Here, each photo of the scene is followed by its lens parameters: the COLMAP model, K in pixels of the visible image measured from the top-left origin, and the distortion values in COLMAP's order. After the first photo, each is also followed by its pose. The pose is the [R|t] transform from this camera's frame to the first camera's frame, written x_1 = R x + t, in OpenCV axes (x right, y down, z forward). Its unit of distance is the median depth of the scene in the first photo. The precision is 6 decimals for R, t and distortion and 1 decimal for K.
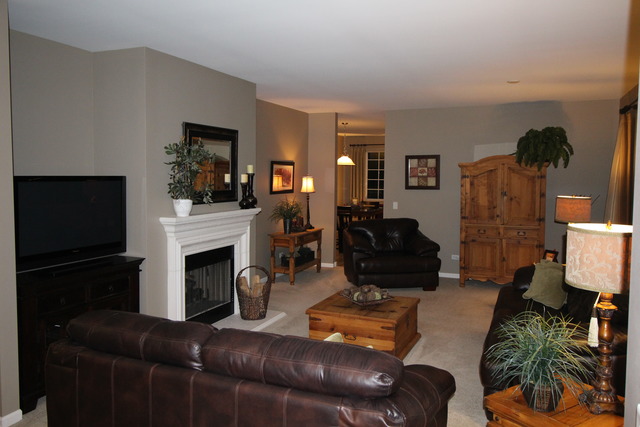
lens RADIAL K [[504.2, 0, 319.6], [0, 504.2, 215.2], [0, 0, 1]] dist [0.004881, 0.001651]
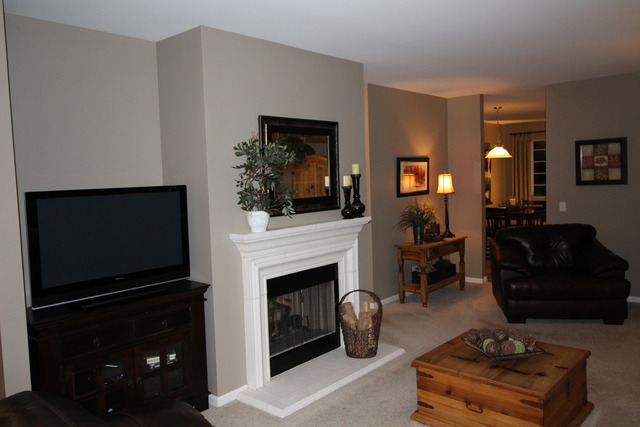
lens RADIAL K [[504.2, 0, 323.0], [0, 504.2, 210.5], [0, 0, 1]] dist [0.004881, 0.001651]
pose [[0.948101, -0.019568, -0.317366, 0.058087], [0.017634, 0.999804, -0.008966, -0.015763], [0.317479, 0.002904, 0.948261, 0.184521]]
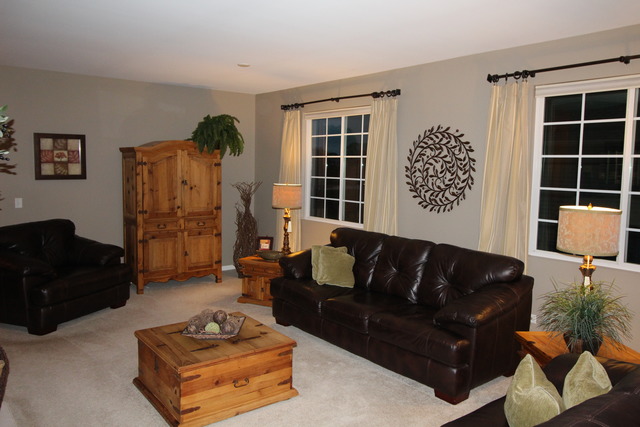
lens RADIAL K [[504.2, 0, 323.5], [0, 504.2, 212.3], [0, 0, 1]] dist [0.004881, 0.001651]
pose [[0.465915, -0.077618, 0.881419, -0.337188], [0.056516, 0.996722, 0.057898, -0.027942], [-0.883023, 0.022839, 0.468774, 0.355550]]
